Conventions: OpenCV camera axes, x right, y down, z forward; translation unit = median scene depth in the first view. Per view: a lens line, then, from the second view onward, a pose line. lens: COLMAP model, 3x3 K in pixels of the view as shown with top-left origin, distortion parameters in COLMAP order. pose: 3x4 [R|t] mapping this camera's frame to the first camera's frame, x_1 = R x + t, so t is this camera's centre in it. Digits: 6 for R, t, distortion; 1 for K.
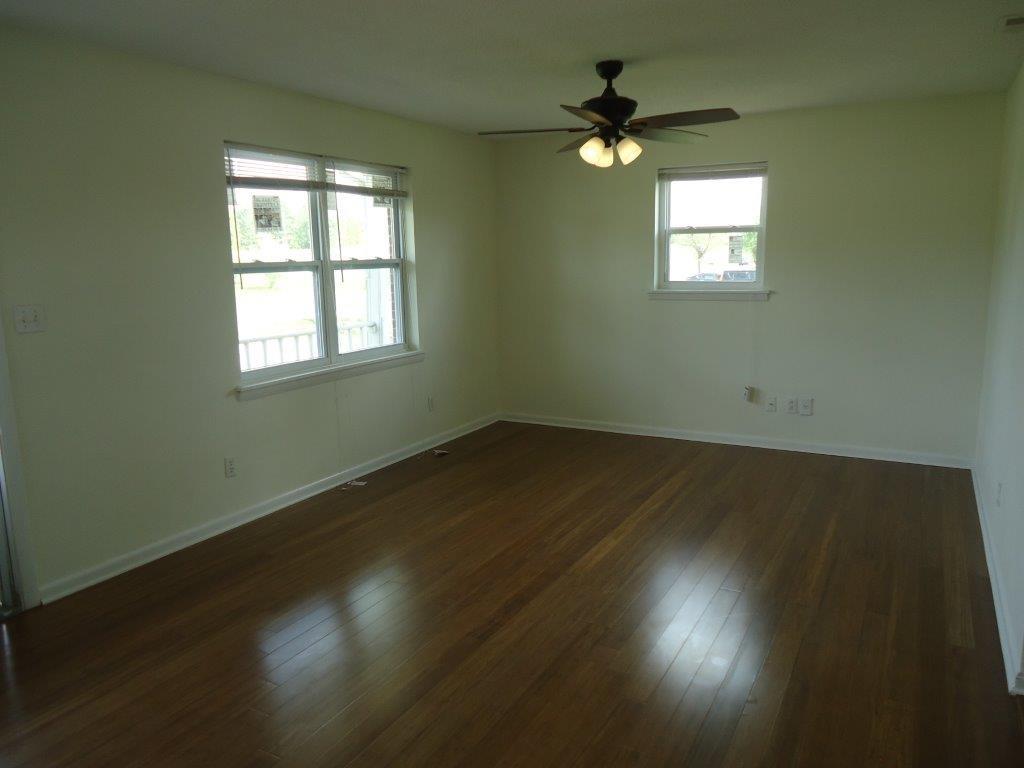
lens RADIAL K [[746.3, 0, 516.8], [0, 746.3, 380.5], [0, 0, 1]] dist [-0.012144, -0.001347]
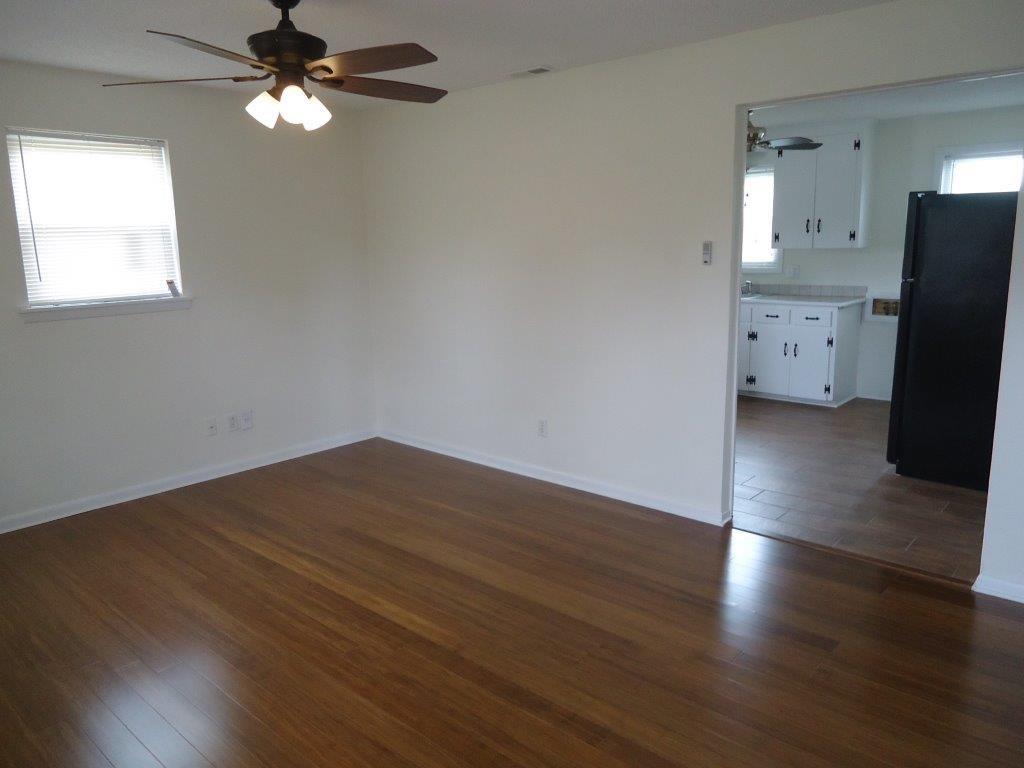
lens RADIAL K [[746.3, 0, 516.8], [0, 746.3, 380.5], [0, 0, 1]] dist [-0.012144, -0.001347]
pose [[0.235110, -0.165976, 0.957693, -0.474511], [0.179278, 0.975812, 0.125104, -0.079920], [-0.955292, 0.142280, 0.259179, 0.526733]]
